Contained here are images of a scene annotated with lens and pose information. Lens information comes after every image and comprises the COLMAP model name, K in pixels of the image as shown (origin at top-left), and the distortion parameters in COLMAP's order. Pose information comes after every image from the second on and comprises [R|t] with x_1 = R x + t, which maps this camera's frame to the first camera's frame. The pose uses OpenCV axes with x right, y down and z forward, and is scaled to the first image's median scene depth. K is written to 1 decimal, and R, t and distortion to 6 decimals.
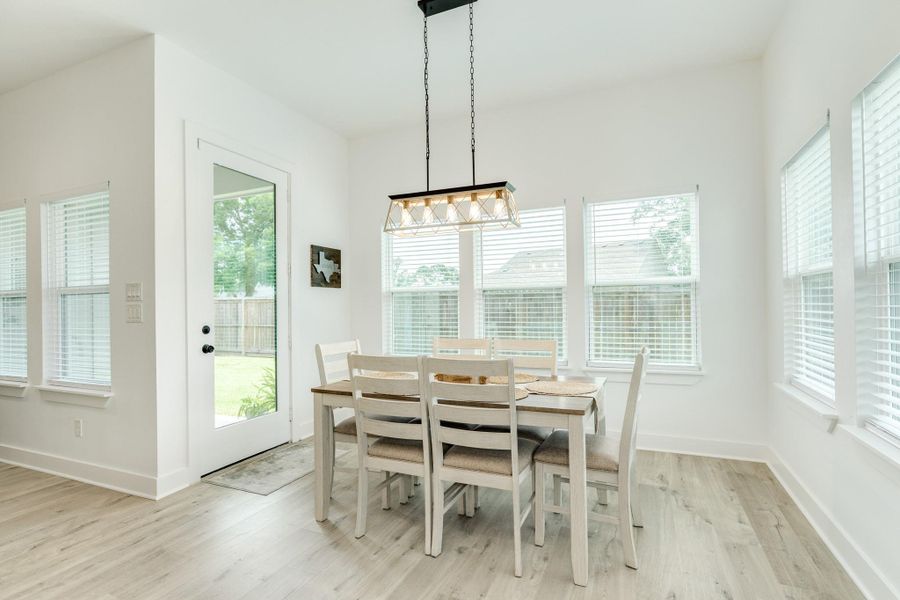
lens RADIAL K [[460.5, 0, 446.4], [0, 460.5, 307.0], [0, 0, 1]] dist [0.002842, 0.000890]
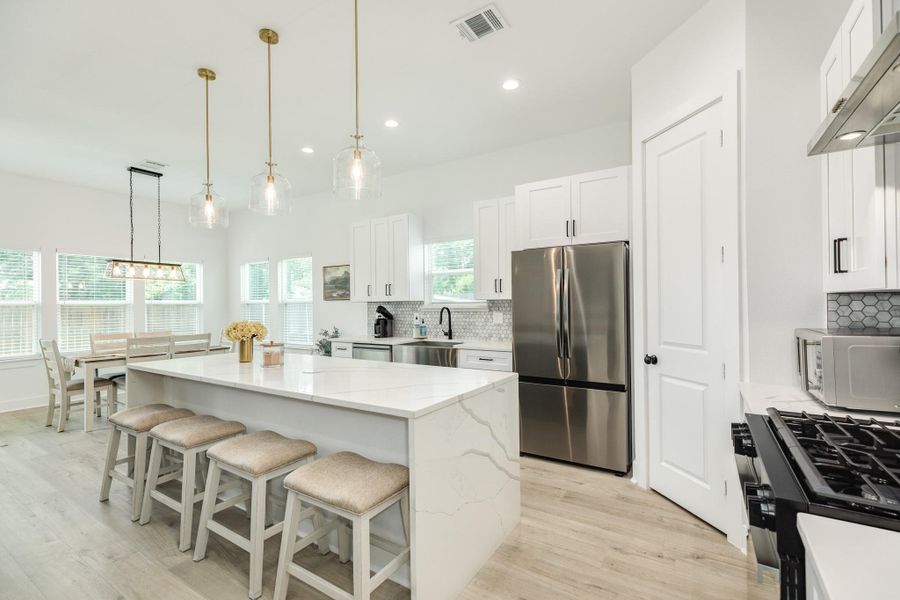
lens RADIAL K [[398.0, 0, 451.2], [0, 398.0, 302.1], [0, 0, 1]] dist [0.002392, -0.000261]
pose [[0.156843, 0.017674, 0.987465, -1.622655], [0.005195, 0.999811, -0.018720, -0.024487], [-0.987610, 0.008066, 0.156722, -0.708749]]
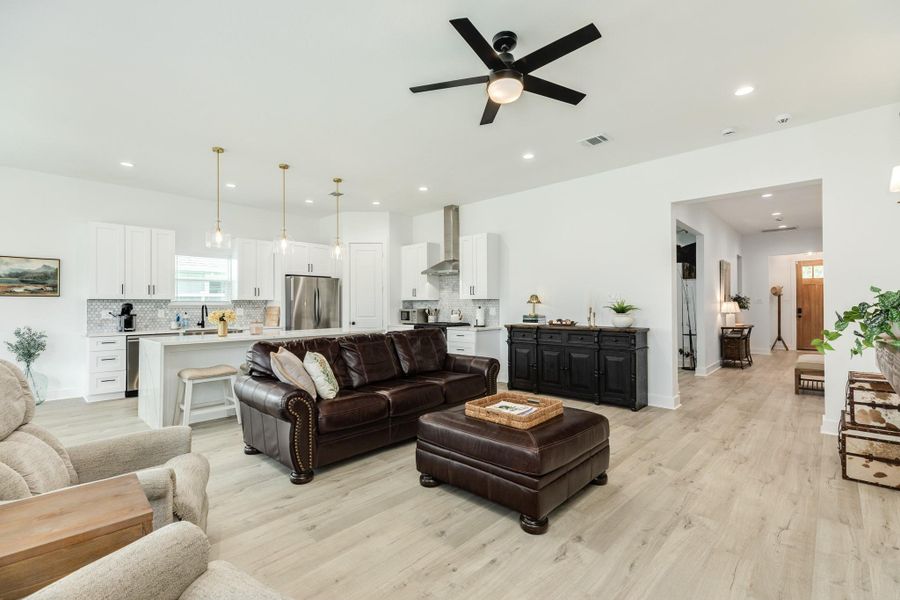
lens RADIAL K [[401.7, 0, 449.1], [0, 401.7, 303.7], [0, 0, 1]] dist [0.004331, -0.000094]
pose [[-0.937793, 0.021461, 0.346532, -2.158790], [0.017766, 0.999746, -0.013837, 0.019669], [-0.346741, -0.006819, -0.937936, 1.380335]]
